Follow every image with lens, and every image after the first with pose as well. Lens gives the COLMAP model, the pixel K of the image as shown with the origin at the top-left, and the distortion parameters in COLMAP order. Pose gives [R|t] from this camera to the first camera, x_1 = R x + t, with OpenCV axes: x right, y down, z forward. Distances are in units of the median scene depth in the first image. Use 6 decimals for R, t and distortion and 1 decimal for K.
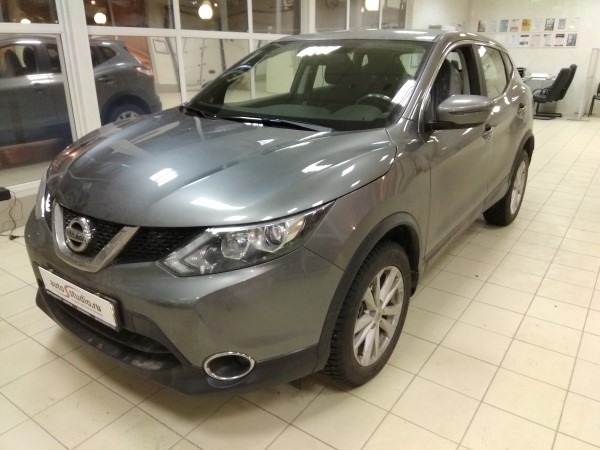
lens RADIAL K [[473.9, 0, 300.0], [0, 473.9, 225.0], [0, 0, 1]] dist [0.004658, -0.050755]
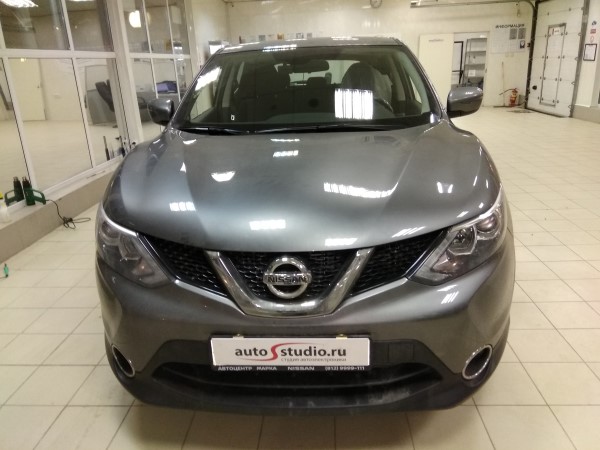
lens RADIAL K [[460.9, 0, 300.0], [0, 460.9, 225.0], [0, 0, 1]] dist [-0.001841, -0.006330]
pose [[0.845720, -0.207476, 0.491642, -0.819477], [0.221588, 0.974674, 0.030144, -0.085983], [-0.485445, 0.083448, 0.870276, 0.292442]]
